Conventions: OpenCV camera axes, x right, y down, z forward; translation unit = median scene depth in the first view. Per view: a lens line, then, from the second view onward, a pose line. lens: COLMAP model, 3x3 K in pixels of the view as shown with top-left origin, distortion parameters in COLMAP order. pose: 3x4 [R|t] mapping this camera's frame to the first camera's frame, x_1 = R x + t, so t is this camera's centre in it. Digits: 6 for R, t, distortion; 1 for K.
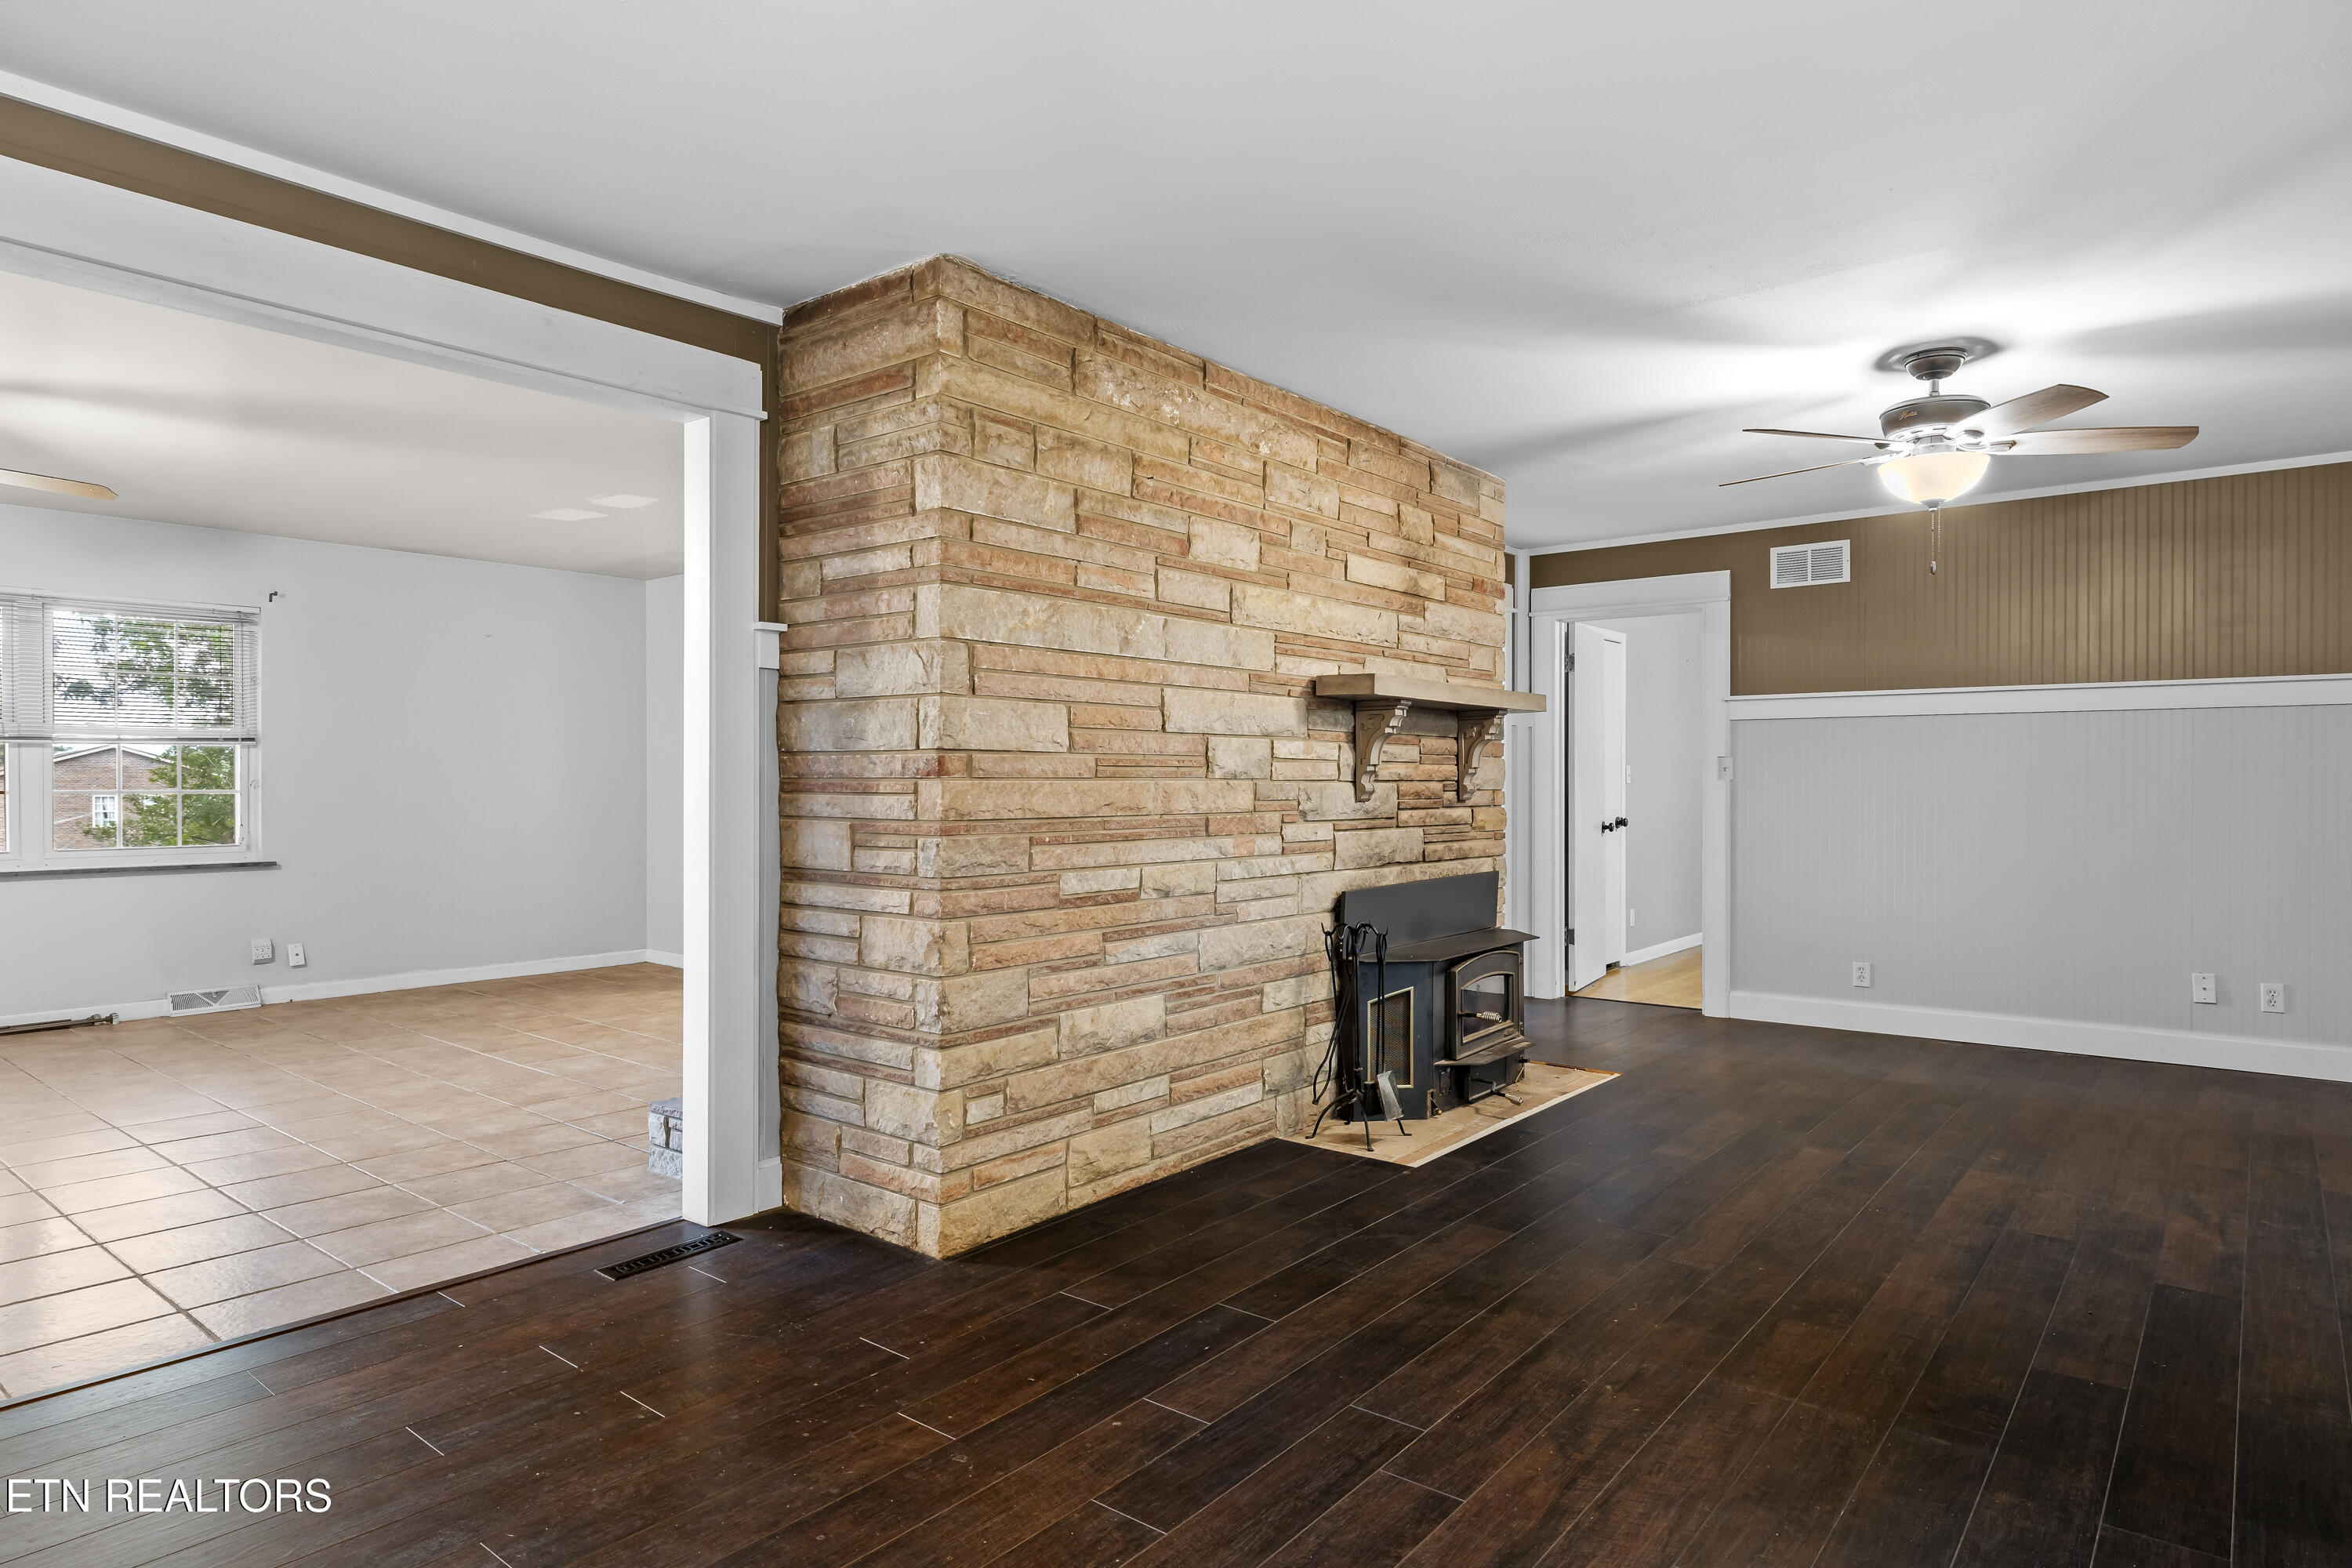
lens RADIAL K [[1337.8, 0, 1177.9], [0, 1337.8, 782.1], [0, 0, 1]] dist [0.015621, -0.004152]
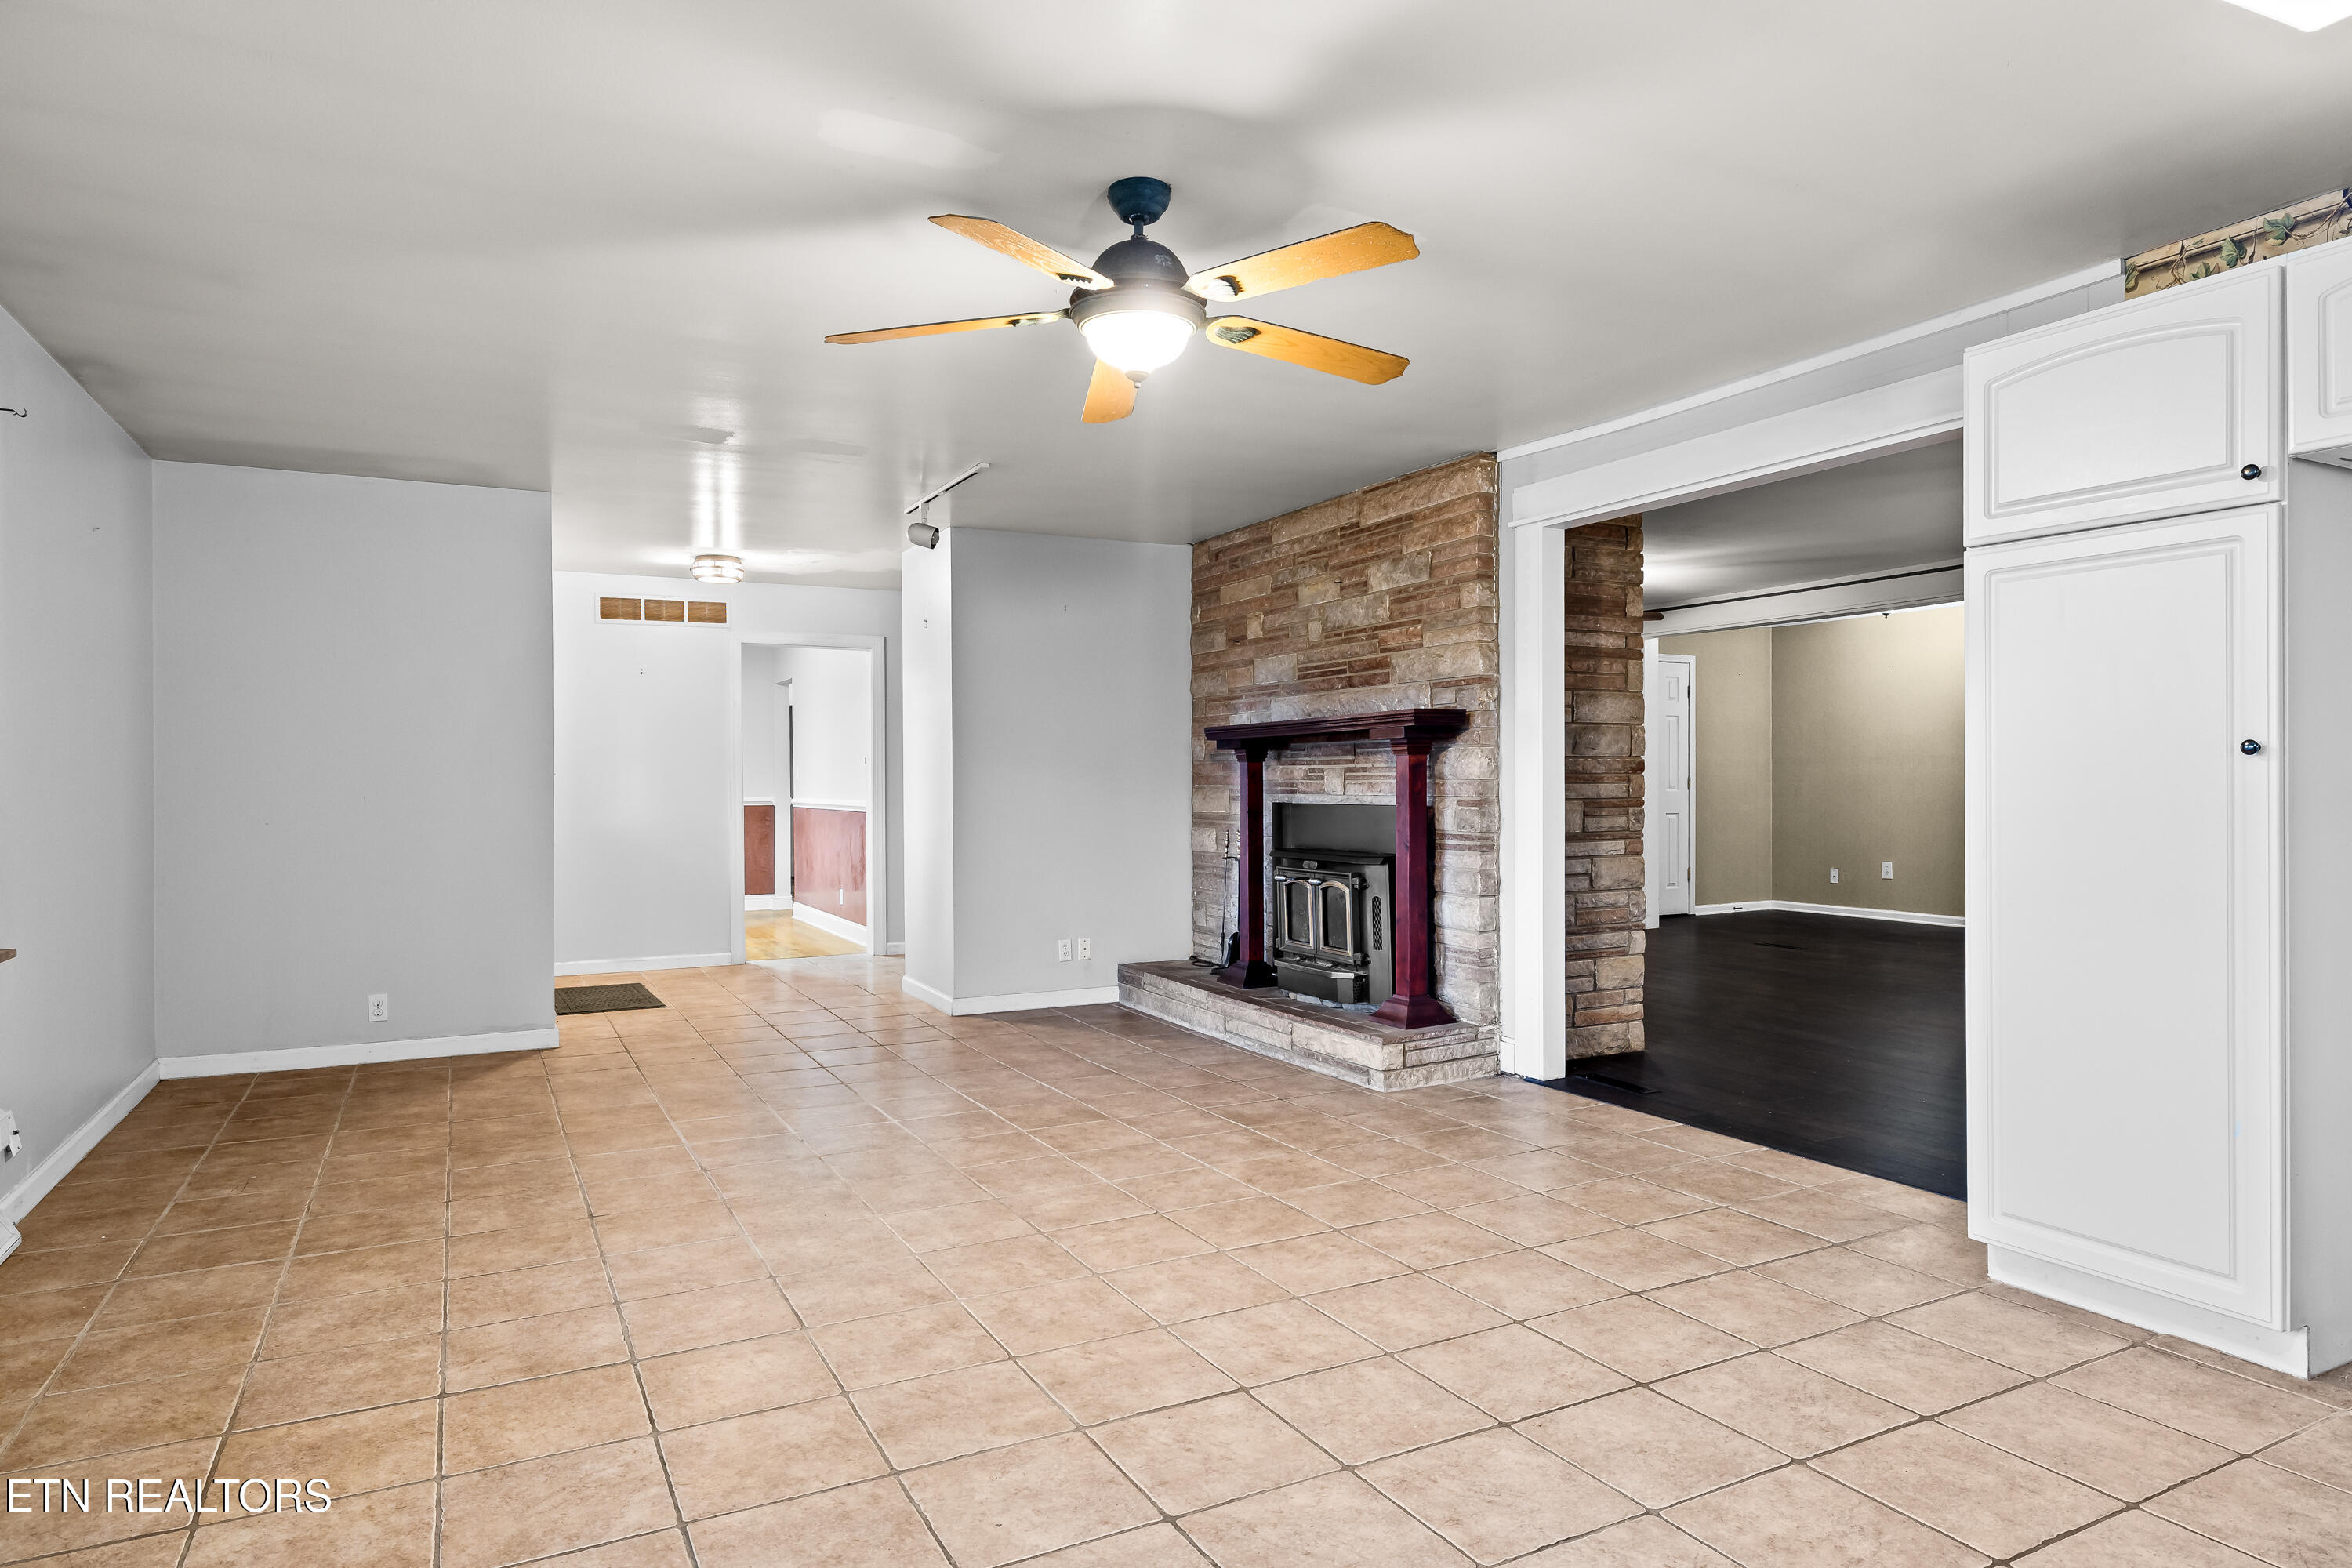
lens RADIAL K [[1337.8, 0, 1177.2], [0, 1337.8, 798.9], [0, 0, 1]] dist [0.015621, -0.004152]
pose [[0.394141, -0.001027, 0.919049, -1.901078], [0.014594, 0.999880, -0.005141, 0.028995], [-0.918934, 0.015439, 0.394109, 0.820499]]
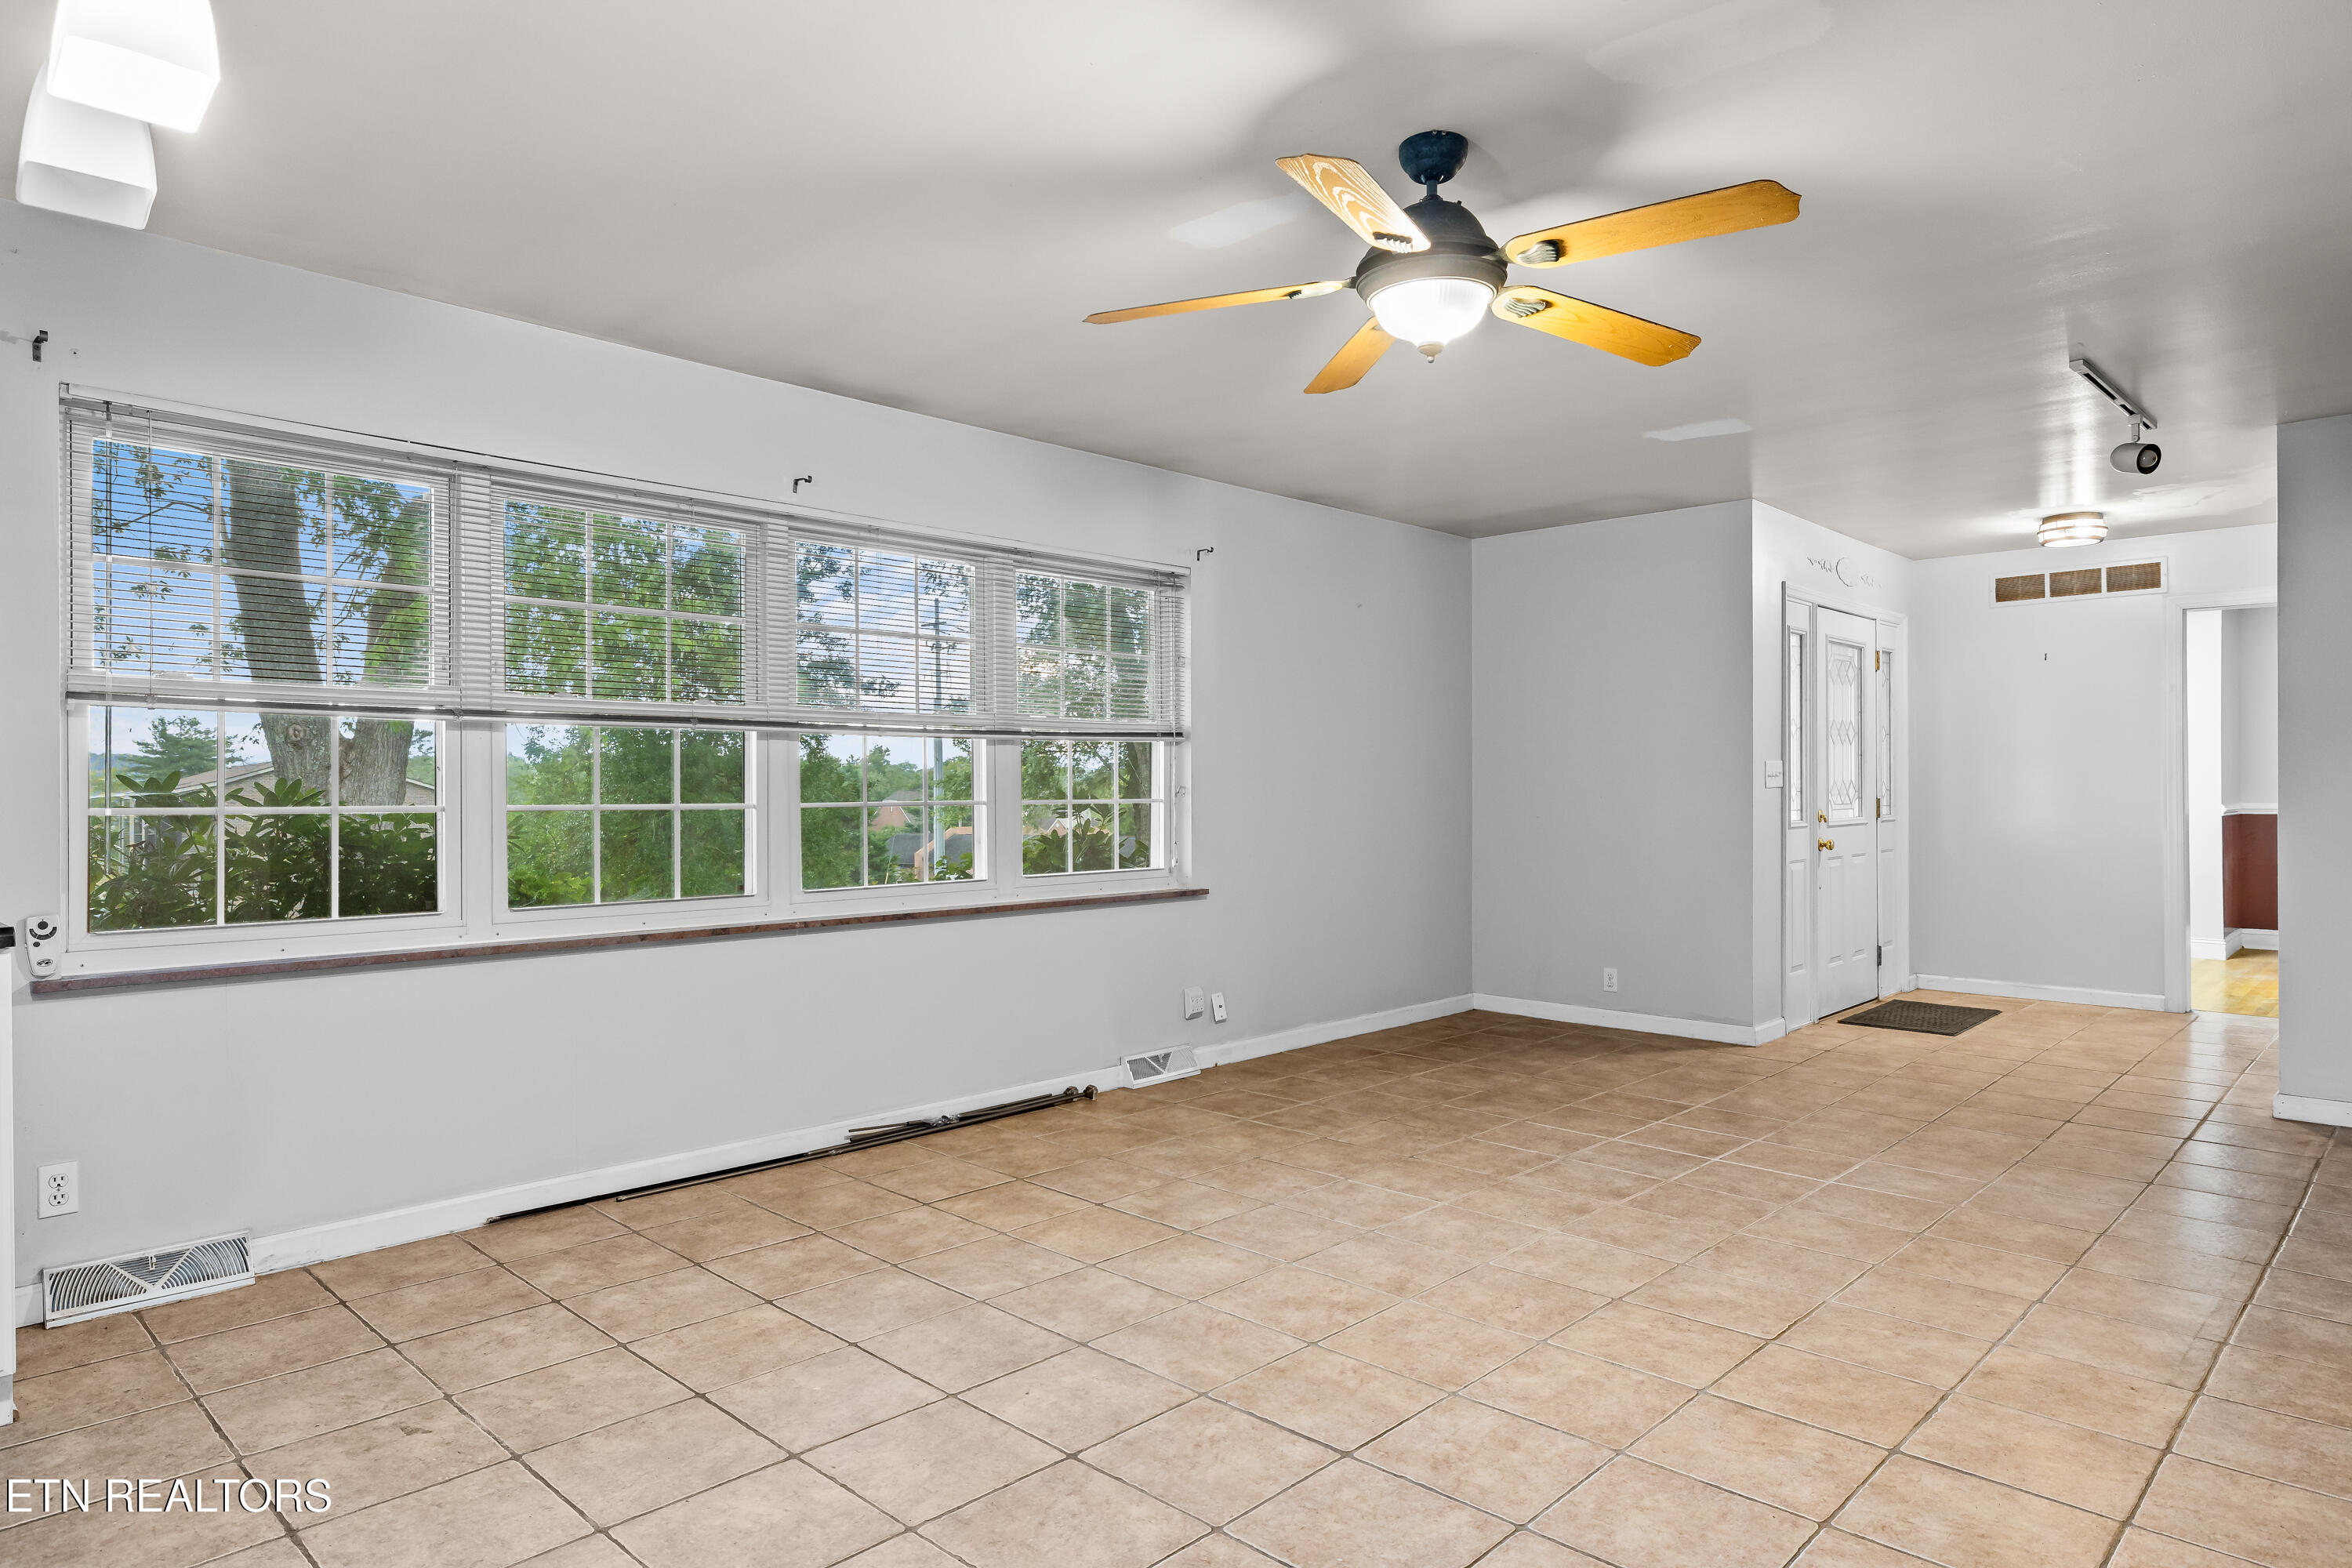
lens RADIAL K [[1337.8, 0, 1131.6], [0, 1337.8, 797.0], [0, 0, 1]] dist [0.015621, -0.004152]
pose [[0.997361, 0.007743, -0.072182, -1.352488], [-0.008366, 0.999930, -0.008337, 0.024220], [0.072112, 0.008919, 0.997357, 0.447477]]
